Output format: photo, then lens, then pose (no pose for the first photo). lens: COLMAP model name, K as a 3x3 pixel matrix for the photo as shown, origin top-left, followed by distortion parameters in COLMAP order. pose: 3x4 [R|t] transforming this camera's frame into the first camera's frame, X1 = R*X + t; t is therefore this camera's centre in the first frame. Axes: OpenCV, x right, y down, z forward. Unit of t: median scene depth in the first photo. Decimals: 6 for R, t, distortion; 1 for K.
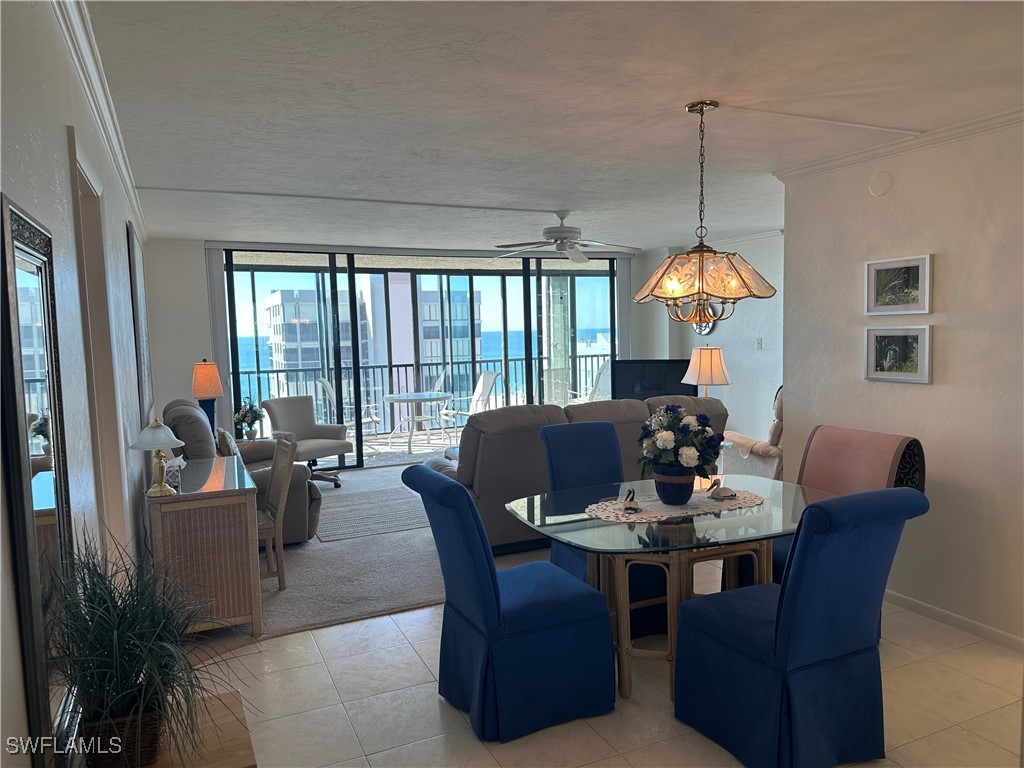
lens RADIAL K [[711.2, 0, 512.0], [0, 711.2, 384.0], [0, 0, 1]] dist [0.097328, -0.139572]
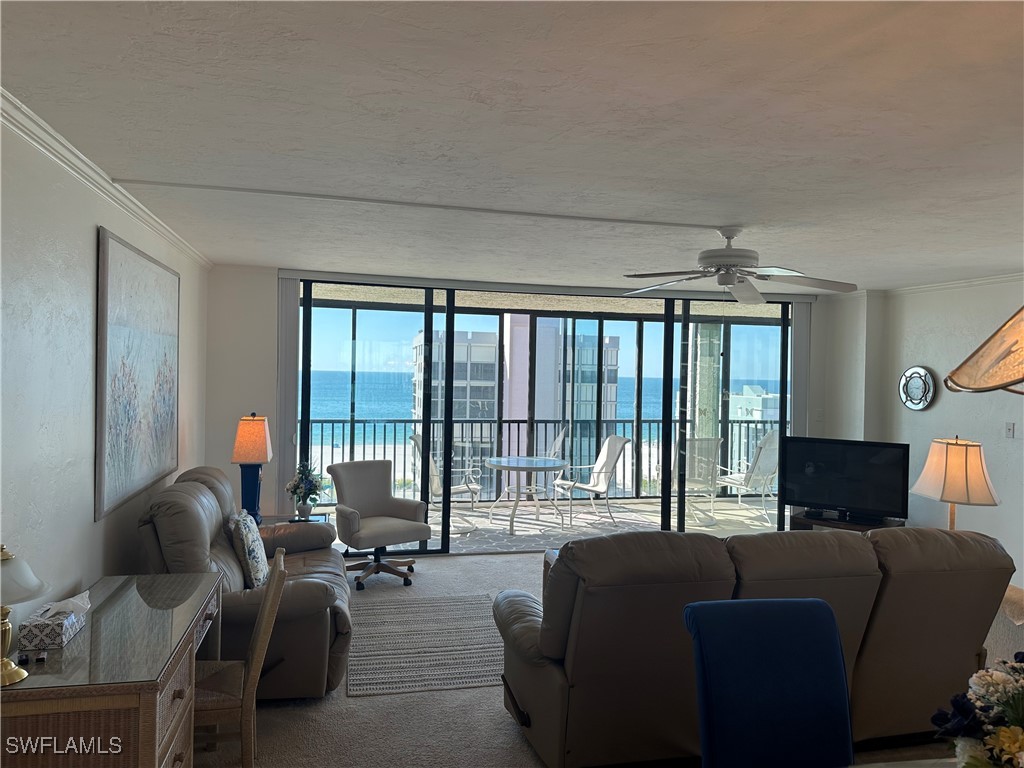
lens RADIAL K [[707.0, 0, 500.5], [0, 707.0, 382.3], [0, 0, 1]] dist [0.120326, -0.136745]
pose [[0.977408, 0.048070, -0.205825, 0.003169], [-0.060954, 0.996528, -0.056721, -0.027971], [0.202383, 0.067986, 0.976944, 0.191550]]
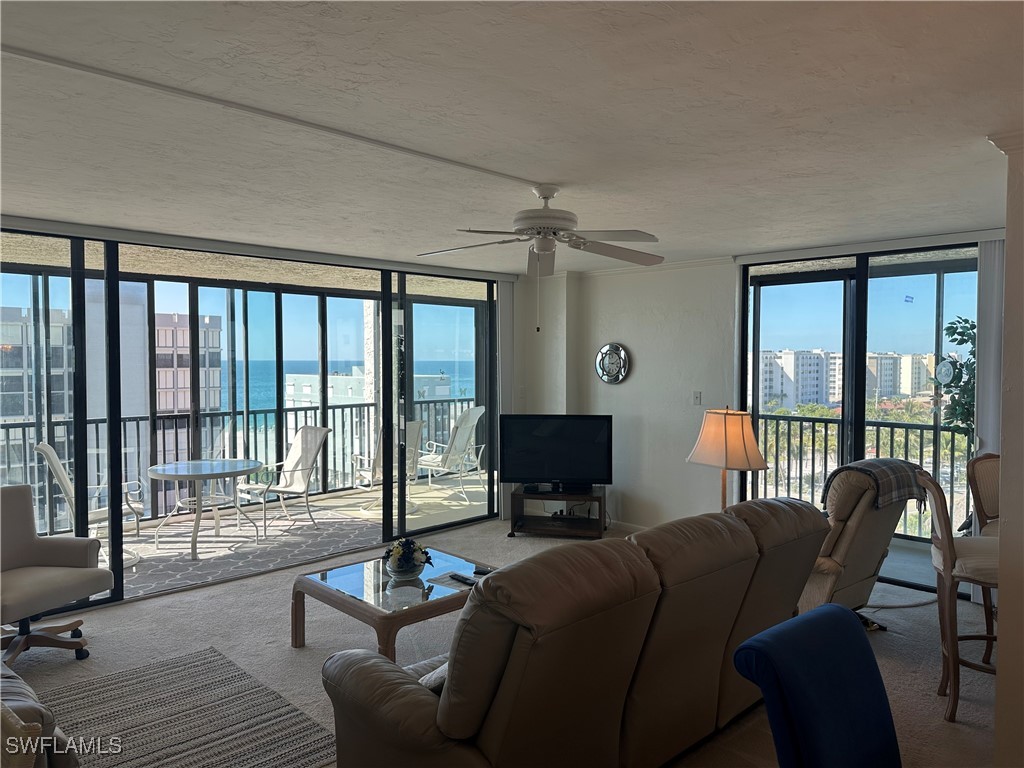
lens RADIAL K [[715.6, 0, 504.0], [0, 715.6, 386.1], [0, 0, 1]] dist [0.090314, -0.130371]
pose [[0.944140, 0.013756, 0.329257, -0.098364], [0.000512, 0.999066, -0.043208, -0.030146], [-0.329543, 0.040963, 0.943251, 0.280283]]
